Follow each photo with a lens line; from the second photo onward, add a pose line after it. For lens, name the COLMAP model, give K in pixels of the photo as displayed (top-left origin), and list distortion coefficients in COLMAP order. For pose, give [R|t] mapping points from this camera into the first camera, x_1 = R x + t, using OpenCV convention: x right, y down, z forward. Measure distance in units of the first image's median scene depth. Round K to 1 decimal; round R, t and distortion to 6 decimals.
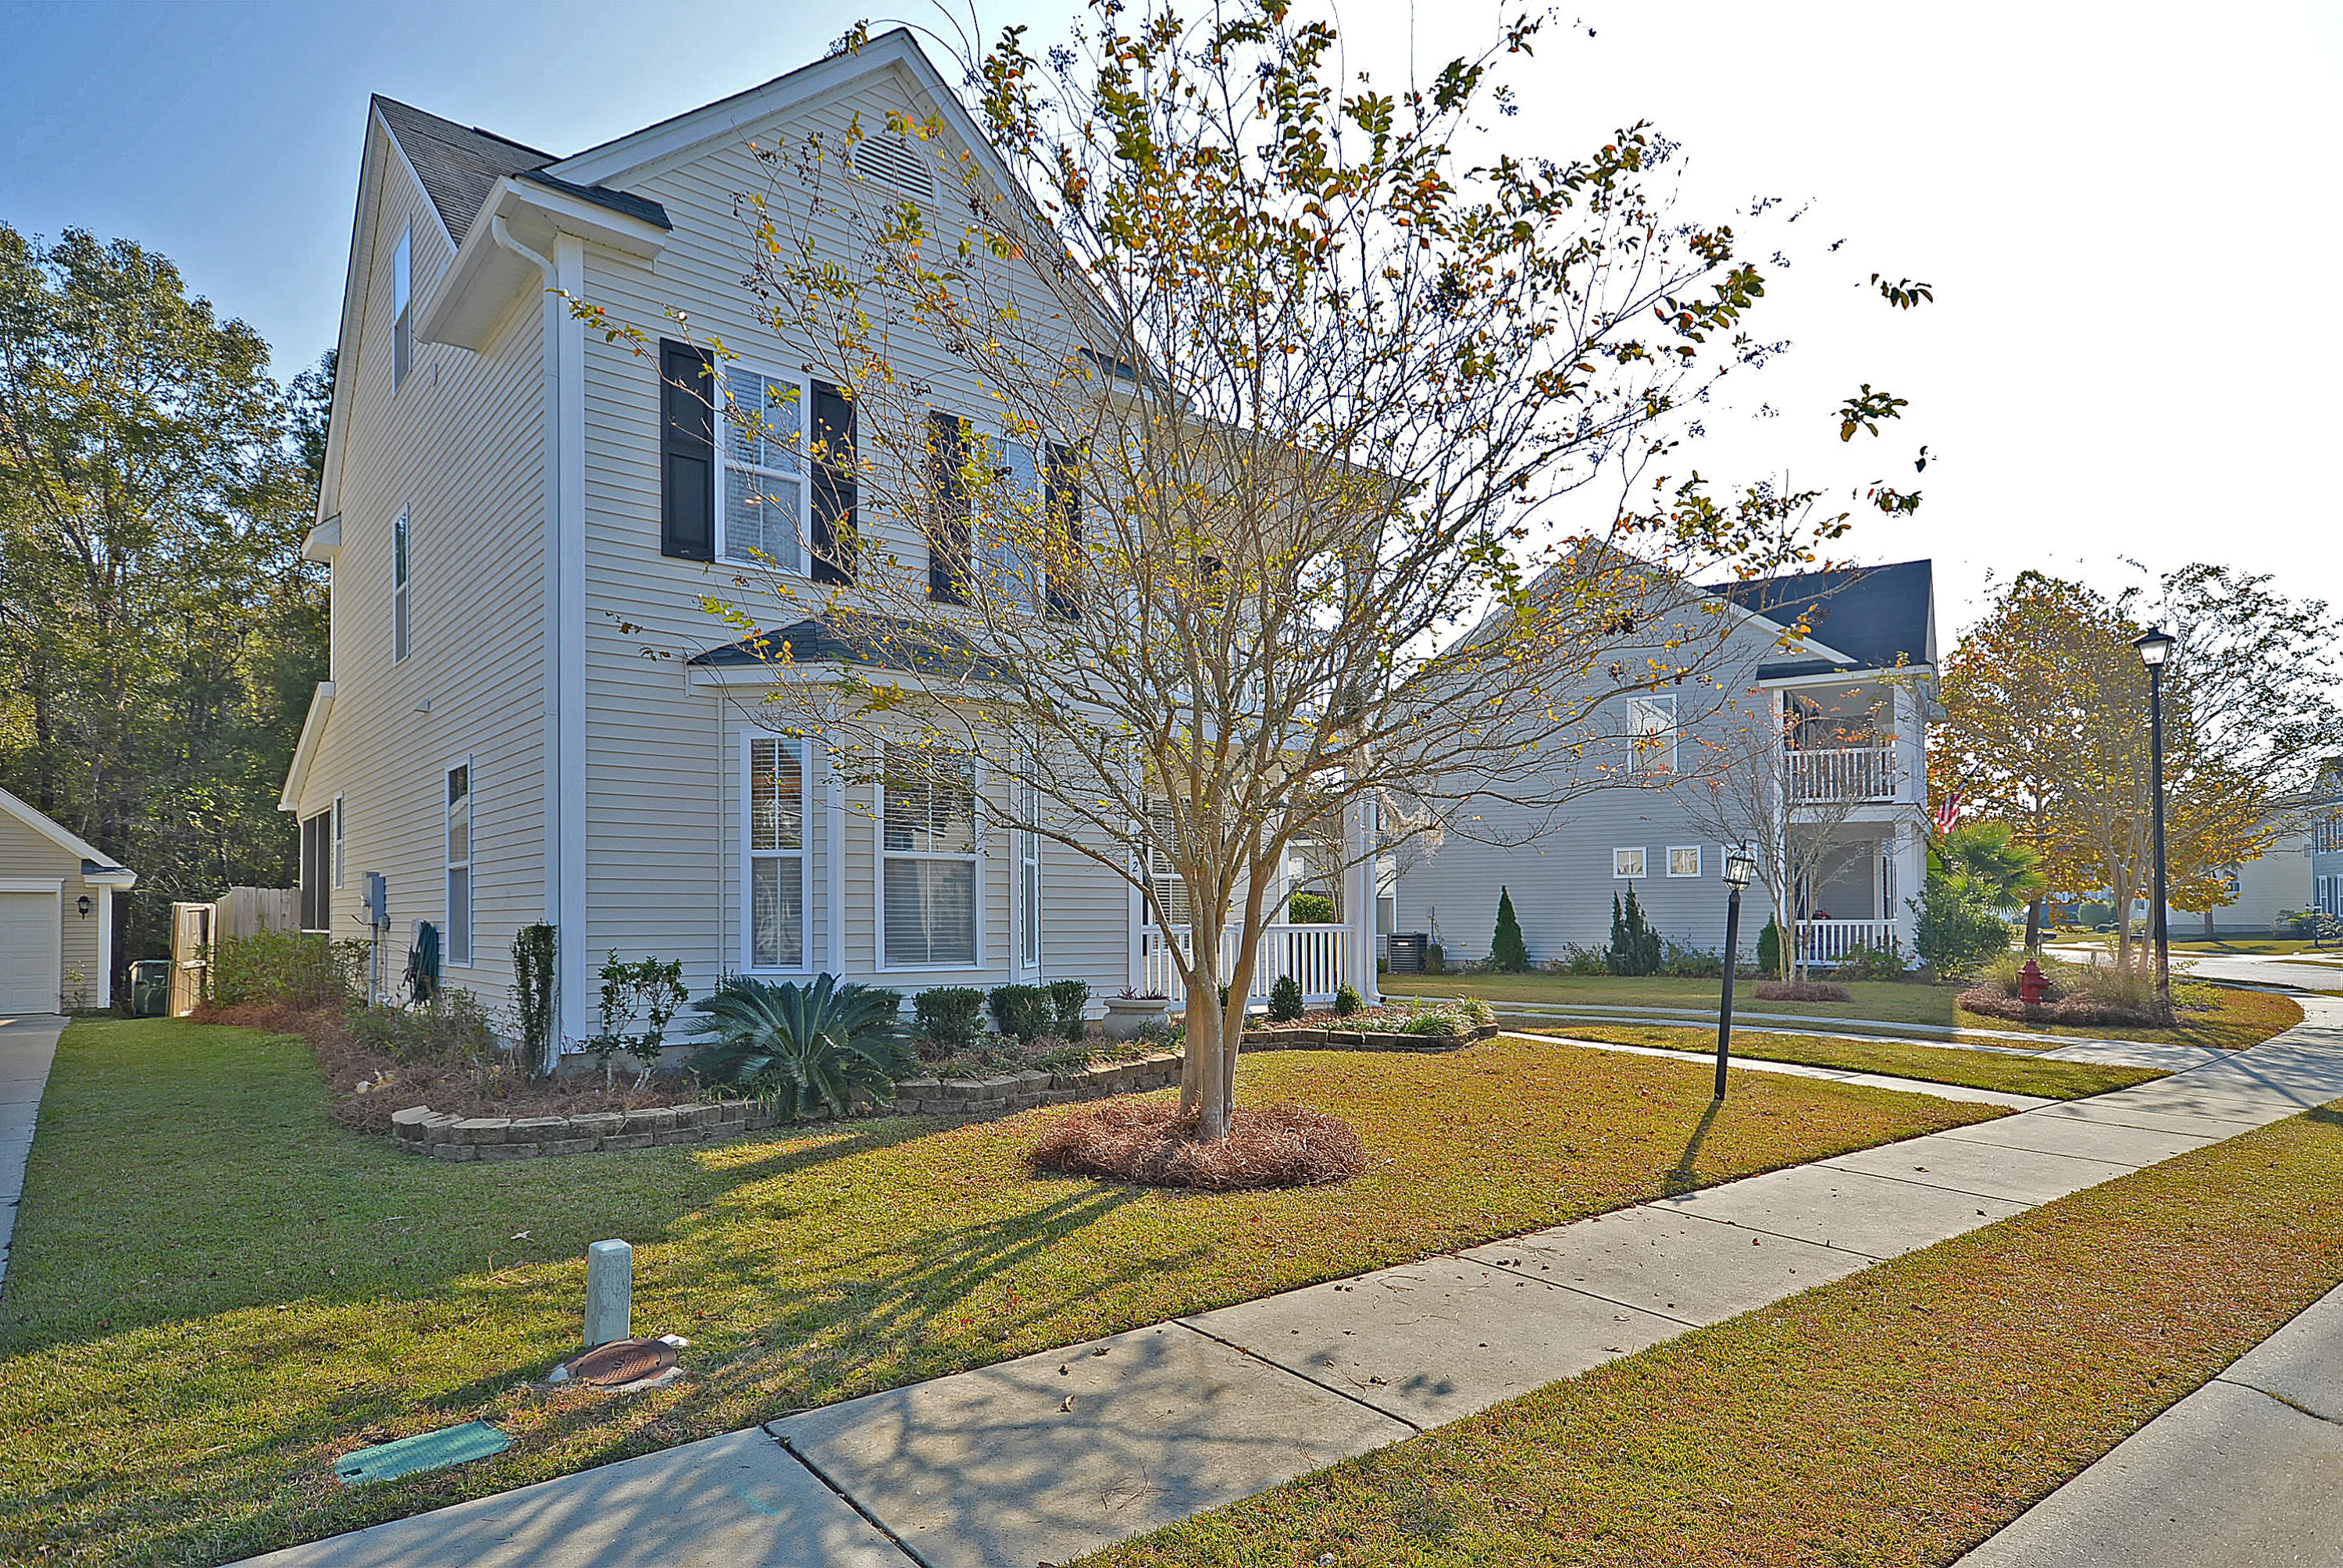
lens RADIAL K [[1322.1, 0, 1171.0], [0, 1322.1, 902.3], [0, 0, 1]] dist [0.001402, 0.000307]
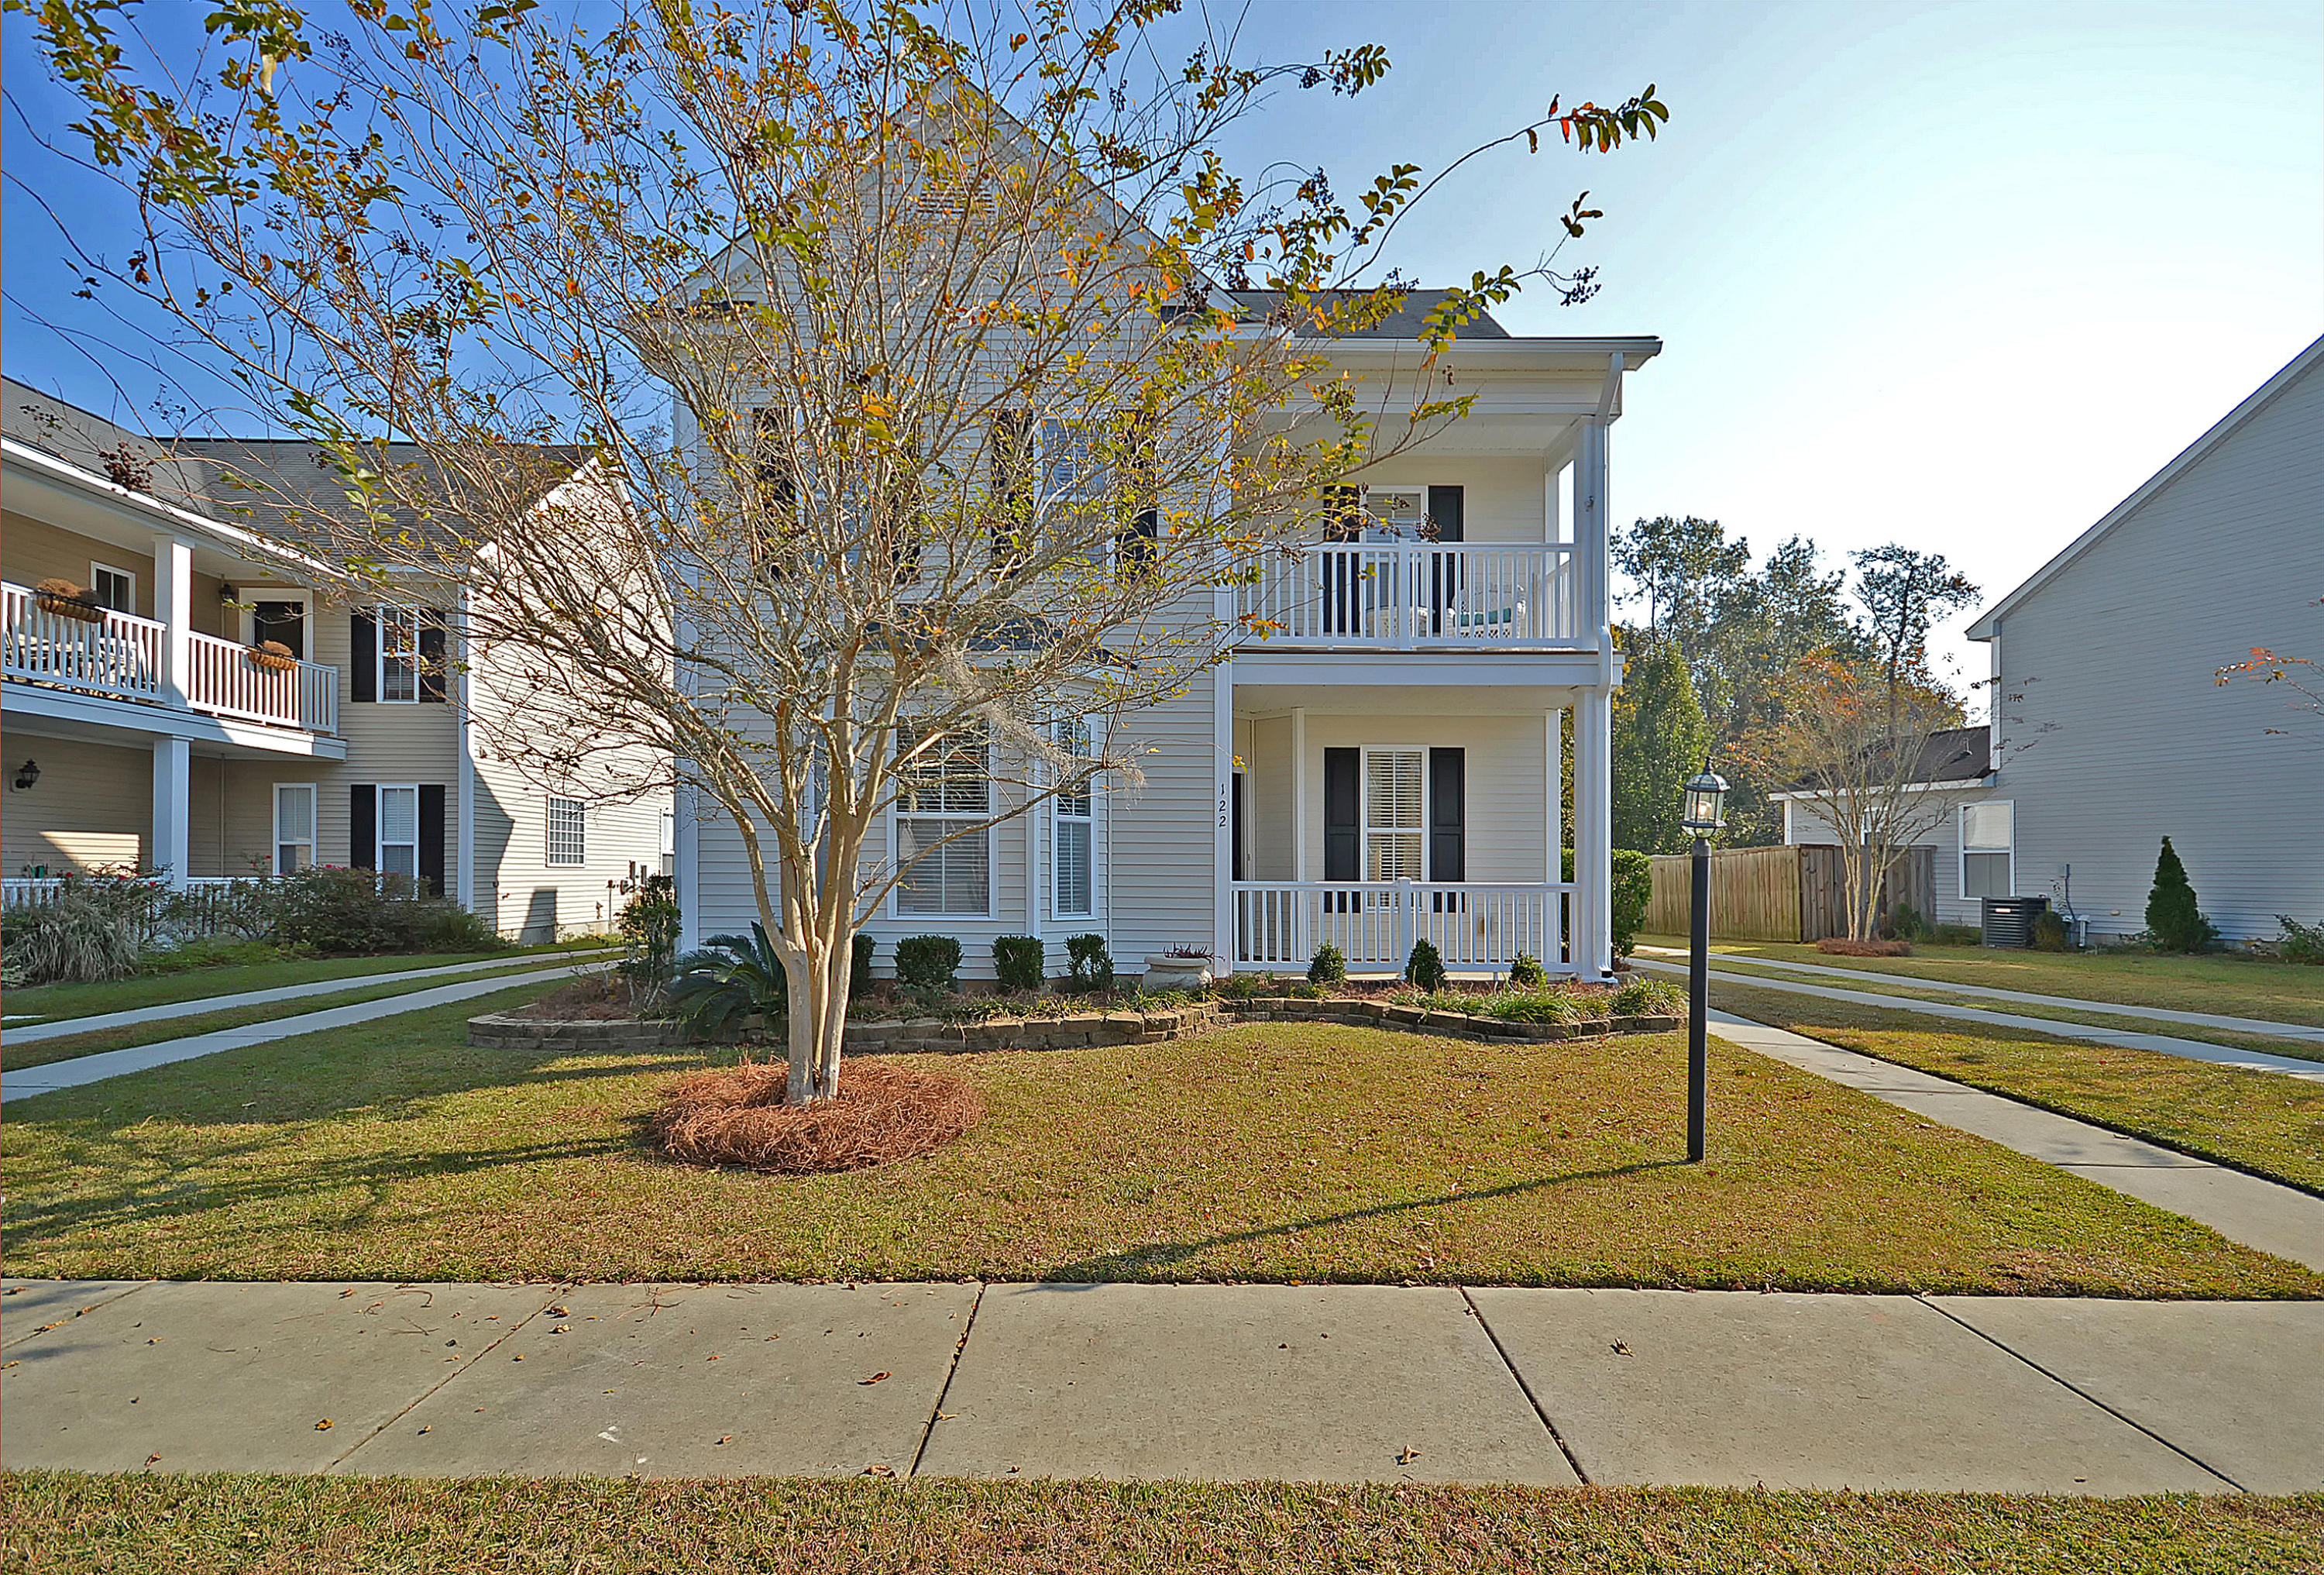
lens RADIAL K [[1104.0, 0, 1162.4], [0, 1104.0, 857.2], [0, 0, 1]] dist [0.003718, 0.000484]
pose [[0.777146, -0.000946, -0.629319, 0.800926], [-0.000659, 0.999997, -0.002317, 0.002860], [0.629320, 0.002215, 0.777143, 0.602677]]
